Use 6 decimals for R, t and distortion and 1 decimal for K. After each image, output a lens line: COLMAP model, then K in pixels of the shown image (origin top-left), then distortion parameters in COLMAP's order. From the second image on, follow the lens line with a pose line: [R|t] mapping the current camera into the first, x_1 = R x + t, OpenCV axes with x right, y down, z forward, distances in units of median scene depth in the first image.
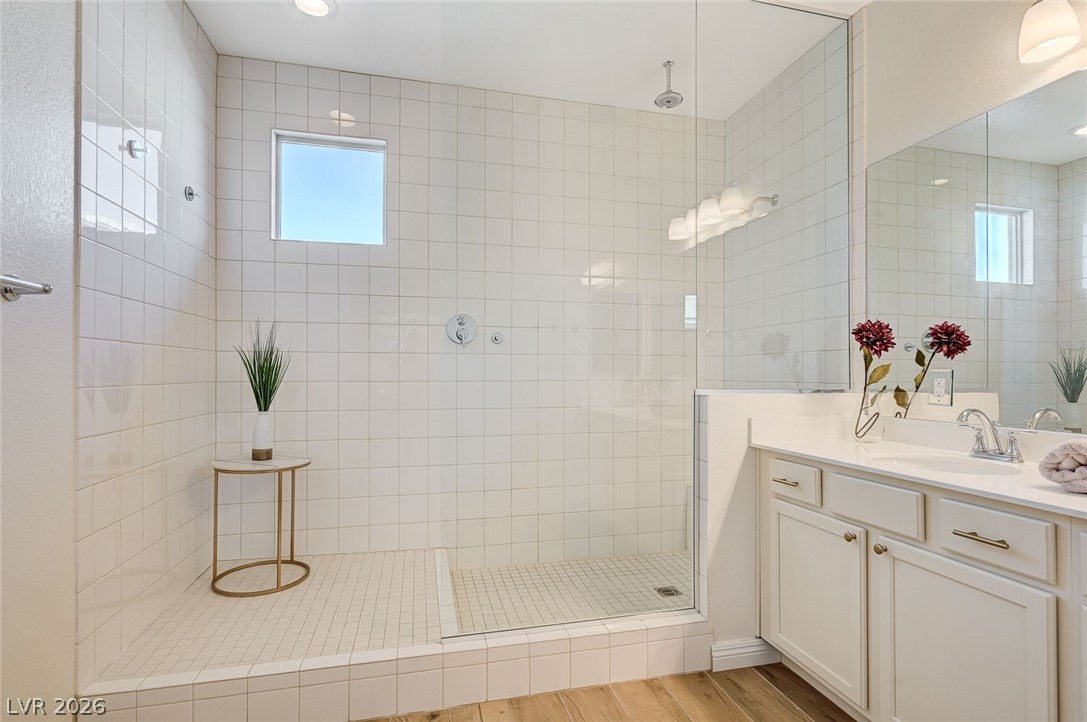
lens RADIAL K [[530.8, 0, 546.9], [0, 530.8, 366.9], [0, 0, 1]] dist [-0.001042, -0.000071]
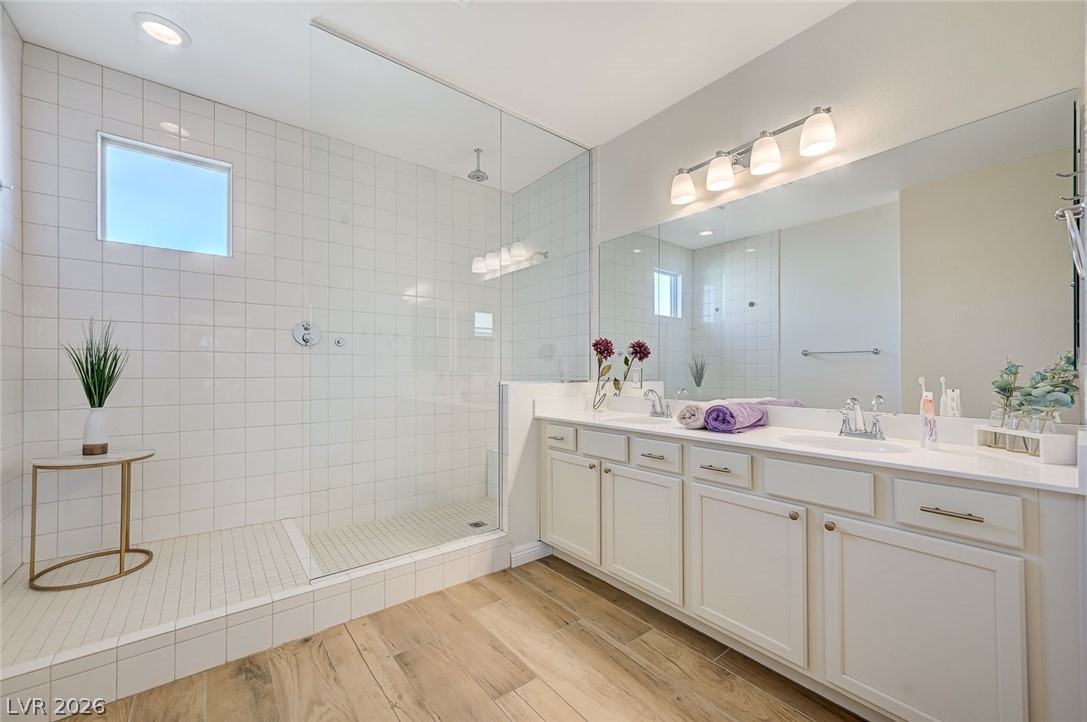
lens RADIAL K [[430.8, 0, 543.6], [0, 430.8, 363.7], [0, 0, 1]] dist [-0.000225, -0.000026]
pose [[0.911318, 0.005142, 0.411670, -0.092059], [-0.003630, 0.999983, -0.004453, -0.000834], [-0.411686, 0.002564, 0.911322, -0.128579]]
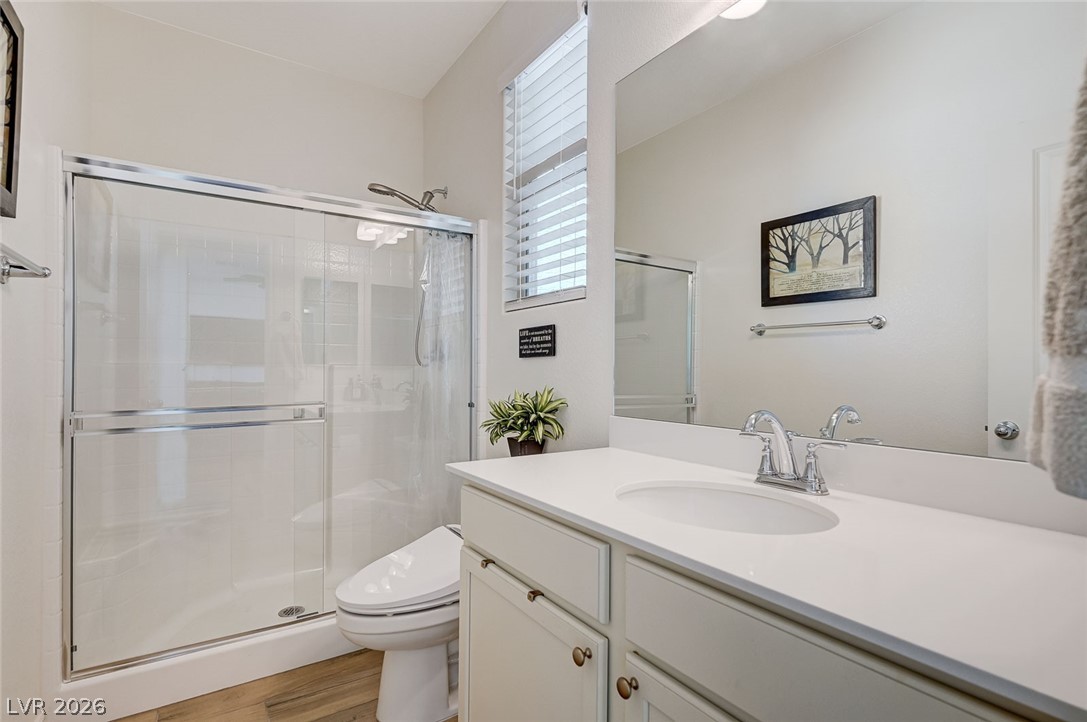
lens RADIAL K [[530.8, 0, 544.5], [0, 530.8, 363.4], [0, 0, 1]] dist [-0.001042, -0.000071]
pose [[0.941732, 0.000840, 0.336363, 0.229240], [-0.002312, 0.999989, 0.003977, 0.012721], [-0.336356, -0.004523, 0.941724, 0.327287]]
